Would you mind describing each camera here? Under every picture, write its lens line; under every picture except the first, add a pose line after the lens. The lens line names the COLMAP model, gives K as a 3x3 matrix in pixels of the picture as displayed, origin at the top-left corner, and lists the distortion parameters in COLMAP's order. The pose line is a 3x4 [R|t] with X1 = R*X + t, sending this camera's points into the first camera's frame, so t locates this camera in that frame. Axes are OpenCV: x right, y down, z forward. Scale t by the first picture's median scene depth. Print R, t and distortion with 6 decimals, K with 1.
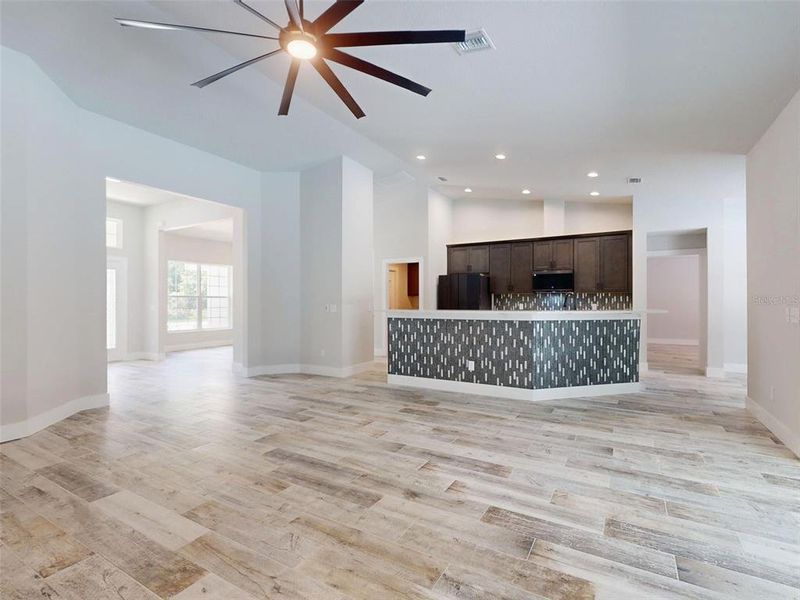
lens RADIAL K [[391.7, 0, 400.8], [0, 391.7, 300.8], [0, 0, 1]] dist [-0.001173, -0.000236]
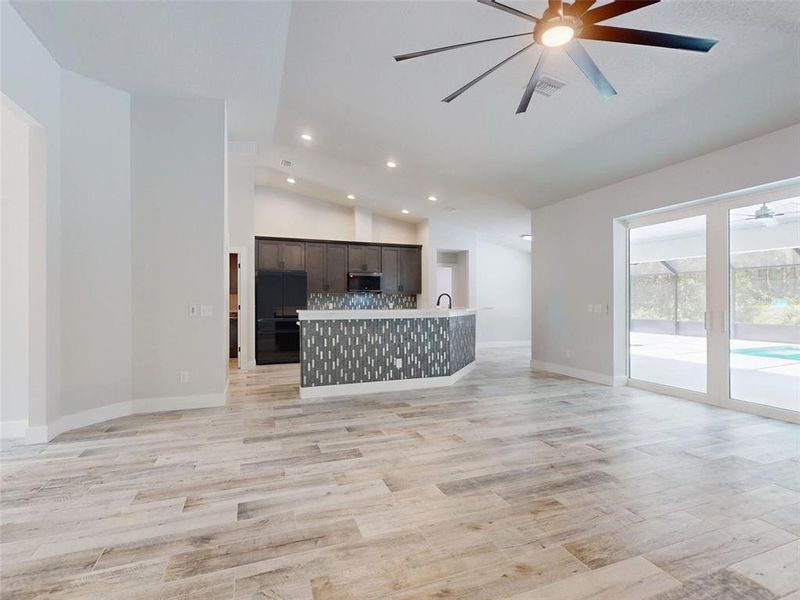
lens RADIAL K [[391.7, 0, 400.8], [0, 391.7, 300.8], [0, 0, 1]] dist [-0.001173, -0.000236]
pose [[0.620686, 0.002472, 0.784056, -0.618338], [-0.002557, 0.999996, -0.001129, 0.002731], [-0.784055, -0.001304, 0.620690, 0.353915]]
